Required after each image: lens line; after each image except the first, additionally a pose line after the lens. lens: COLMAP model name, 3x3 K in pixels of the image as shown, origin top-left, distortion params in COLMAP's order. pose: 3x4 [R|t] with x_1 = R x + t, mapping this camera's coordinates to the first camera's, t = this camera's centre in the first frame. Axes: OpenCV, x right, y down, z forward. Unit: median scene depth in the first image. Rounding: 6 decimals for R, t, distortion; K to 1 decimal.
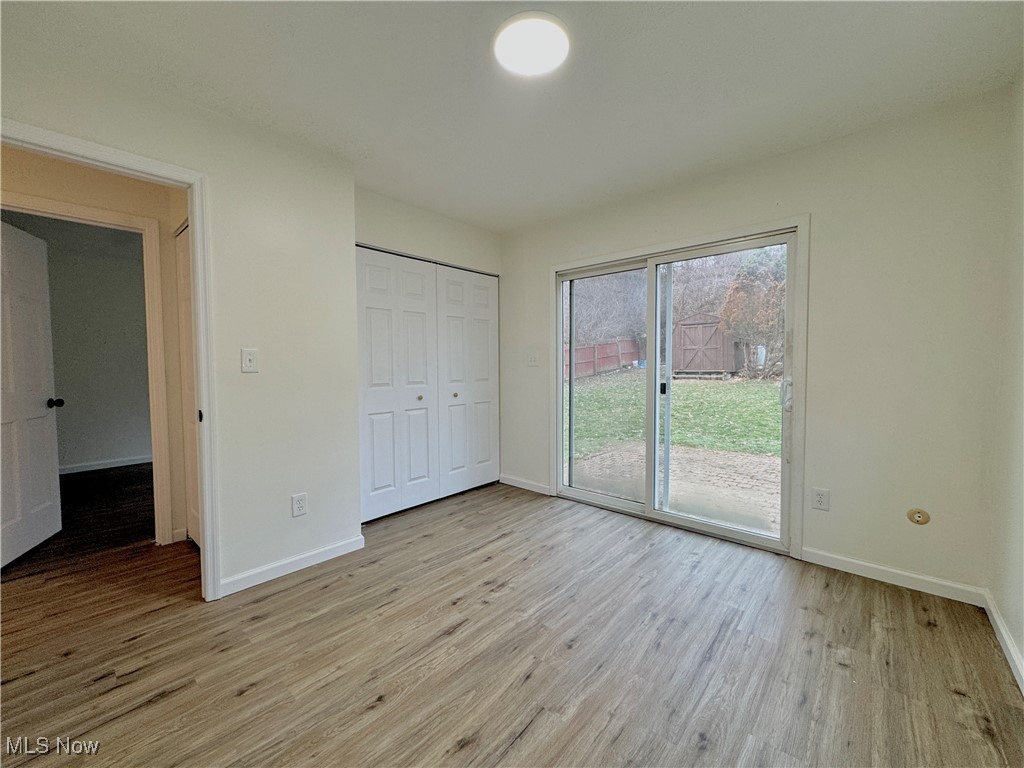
lens RADIAL K [[408.5, 0, 511.2], [0, 408.5, 384.7], [0, 0, 1]] dist [0.000557, -0.000096]
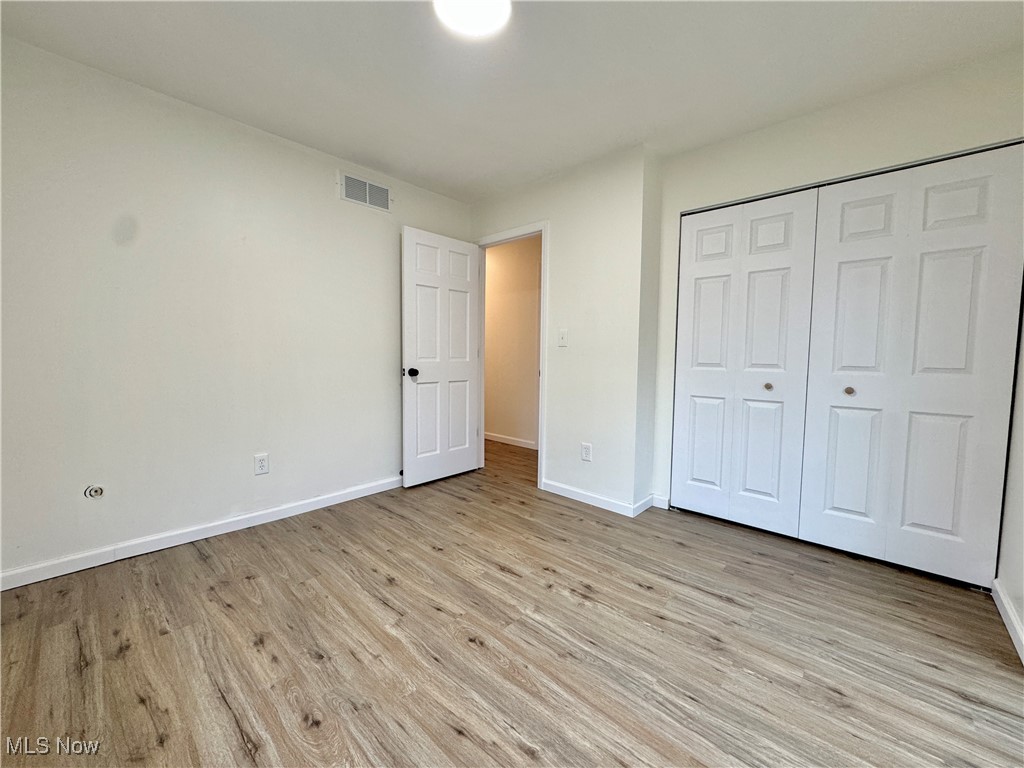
lens RADIAL K [[408.5, 0, 515.1], [0, 408.5, 380.6], [0, 0, 1]] dist [0.000557, -0.000096]
pose [[-0.017114, 0.069445, -0.997439, 0.788945], [-0.062205, 0.995579, 0.070383, -0.002599], [0.997917, 0.063250, -0.012719, 0.838026]]
